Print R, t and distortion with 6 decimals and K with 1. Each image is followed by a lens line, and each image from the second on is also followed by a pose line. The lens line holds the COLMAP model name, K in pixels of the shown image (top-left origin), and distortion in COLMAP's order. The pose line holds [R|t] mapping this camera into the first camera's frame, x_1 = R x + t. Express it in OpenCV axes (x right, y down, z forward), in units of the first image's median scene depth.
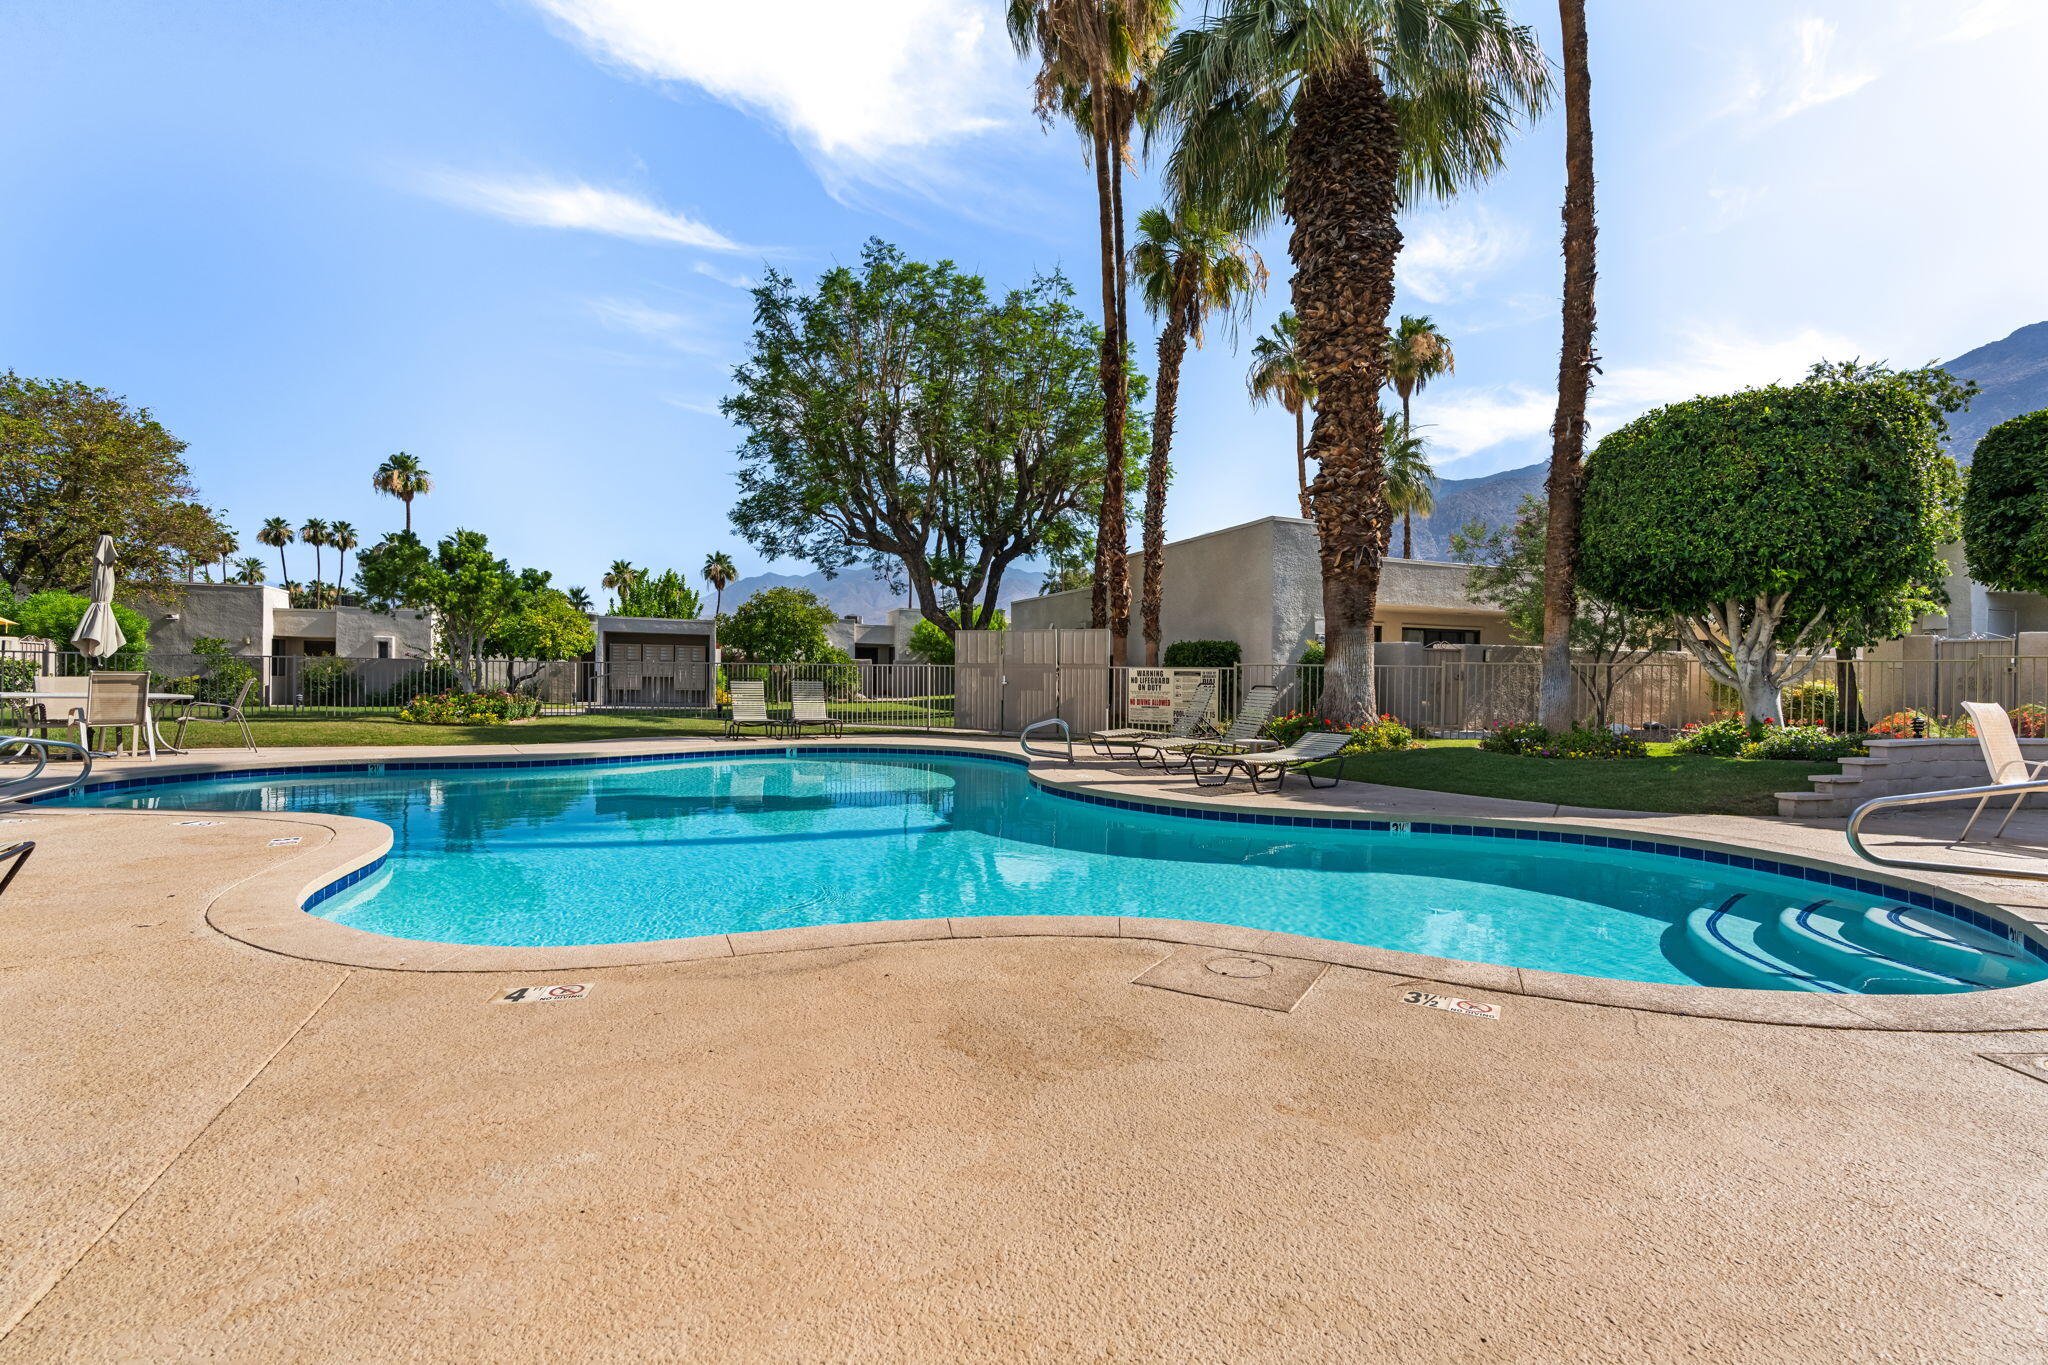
lens RADIAL K [[917.9, 0, 1032.0], [0, 917.9, 682.8], [0, 0, 1]] dist [-0.002331, -0.000131]
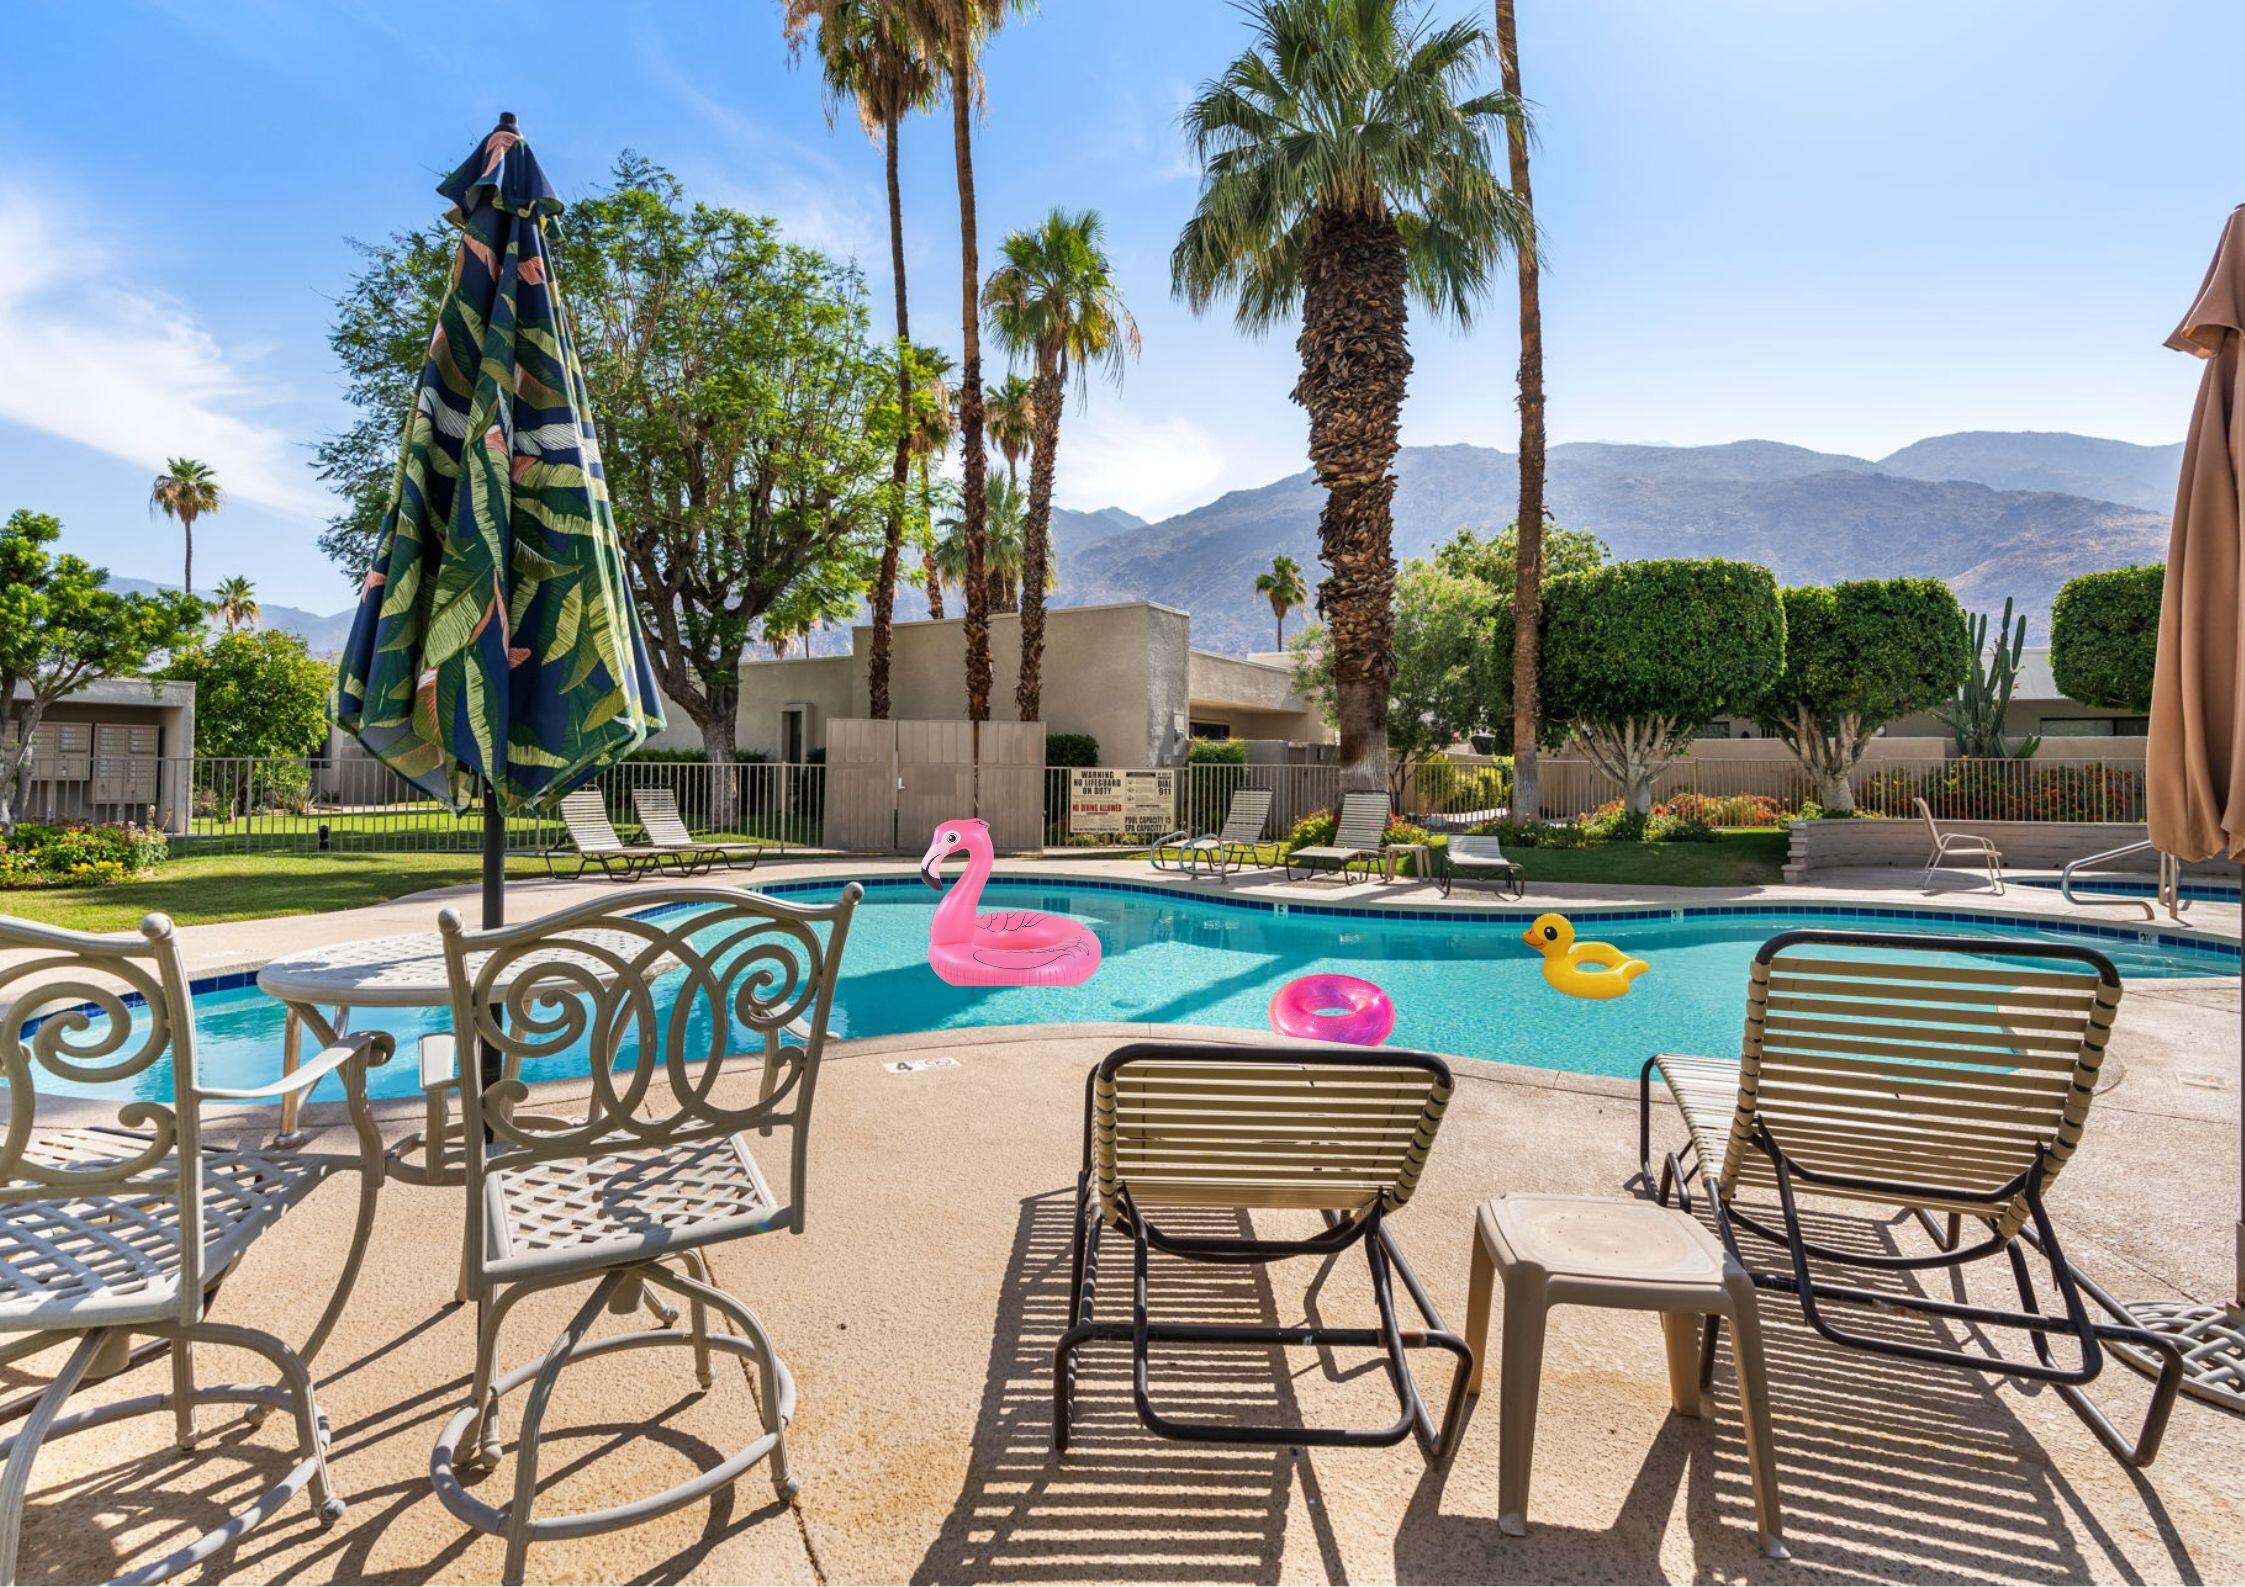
lens RADIAL K [[1120.8, 0, 1133.7], [0, 1120.8, 747.0], [0, 0, 1]] dist [-0.001070, -0.000455]
pose [[0.792688, 0.006899, 0.609589, -0.523693], [0.007007, 0.999767, -0.020426, -0.015493], [-0.609588, 0.020463, 0.792455, 0.147232]]
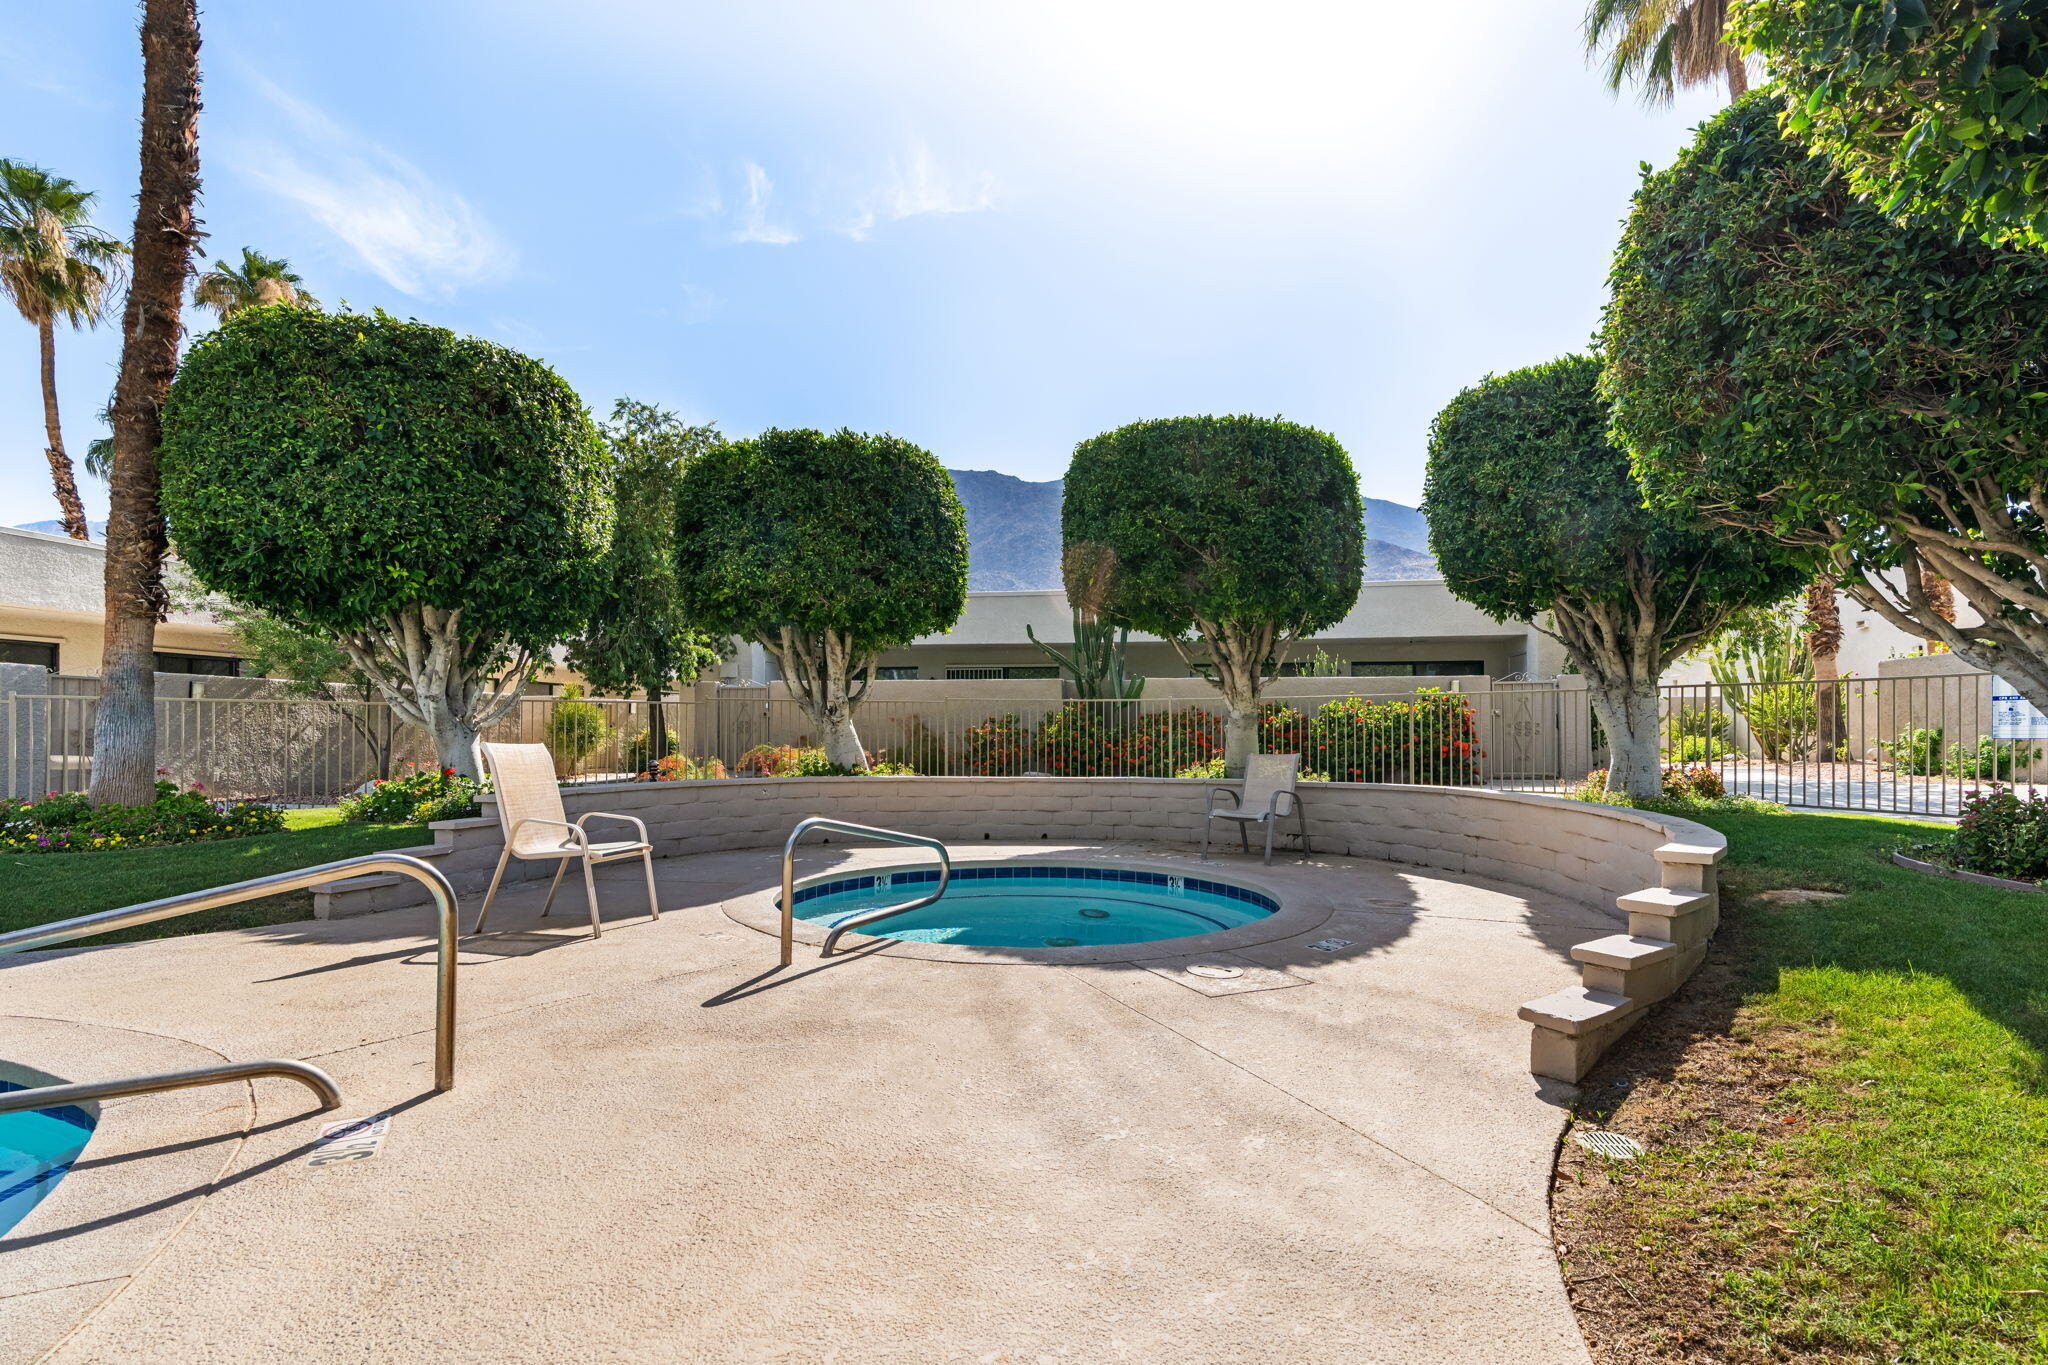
lens RADIAL K [[947.1, 0, 1027.3], [0, 947.1, 730.1], [0, 0, 1]] dist [0.000361, 0.000092]
pose [[0.551993, -0.007266, 0.833817, 0.287893], [0.010498, 0.999943, 0.001765, 0.006682], [-0.833783, 0.007779, 0.552038, 0.100472]]
